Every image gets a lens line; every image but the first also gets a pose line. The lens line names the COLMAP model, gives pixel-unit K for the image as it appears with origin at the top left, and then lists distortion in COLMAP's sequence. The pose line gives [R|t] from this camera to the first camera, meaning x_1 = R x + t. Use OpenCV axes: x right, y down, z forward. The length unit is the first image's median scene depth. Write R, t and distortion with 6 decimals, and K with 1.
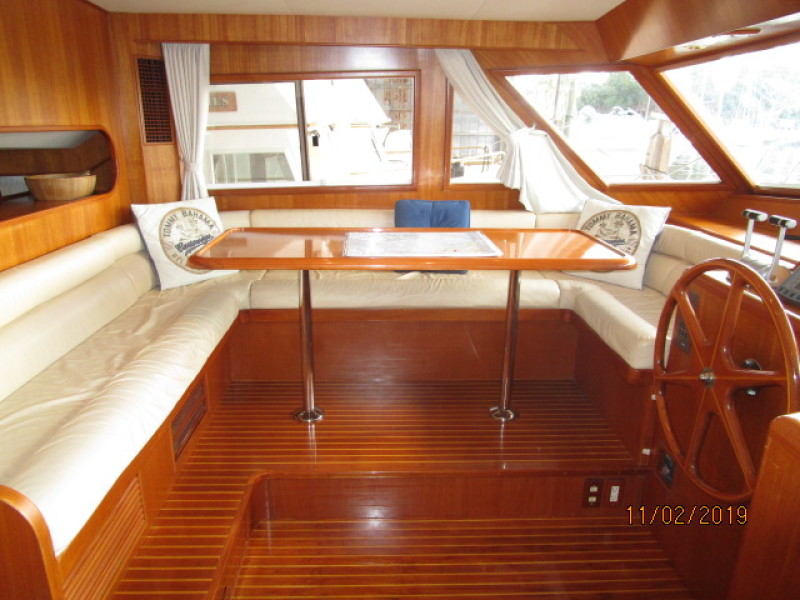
lens RADIAL K [[567.9, 0, 394.8], [0, 567.9, 298.9], [0, 0, 1]] dist [-0.026898, 0.000123]
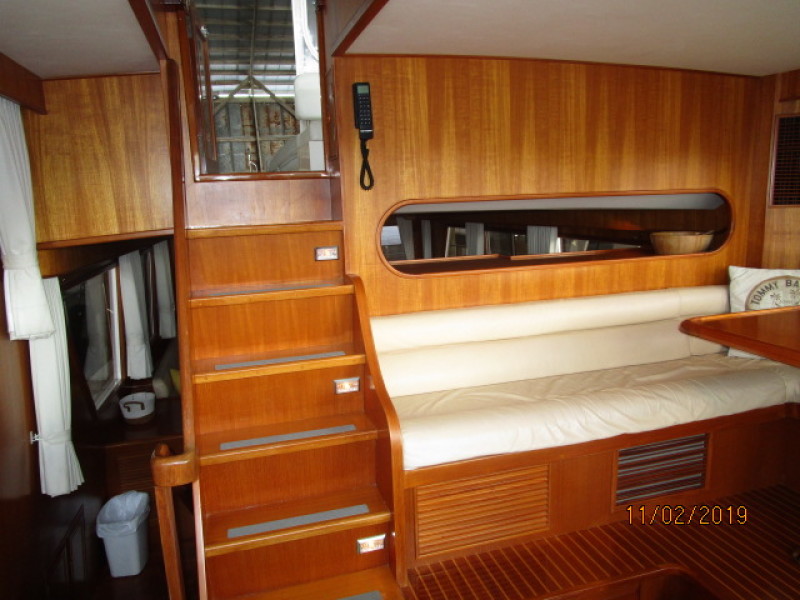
lens RADIAL K [[567.9, 0, 391.9], [0, 567.9, 298.7], [0, 0, 1]] dist [-0.026898, 0.000123]
pose [[0.246031, 0.158411, -0.956229, 0.358963], [-0.251564, 0.963183, 0.094837, -0.059168], [0.936047, 0.217220, 0.276824, 0.192940]]
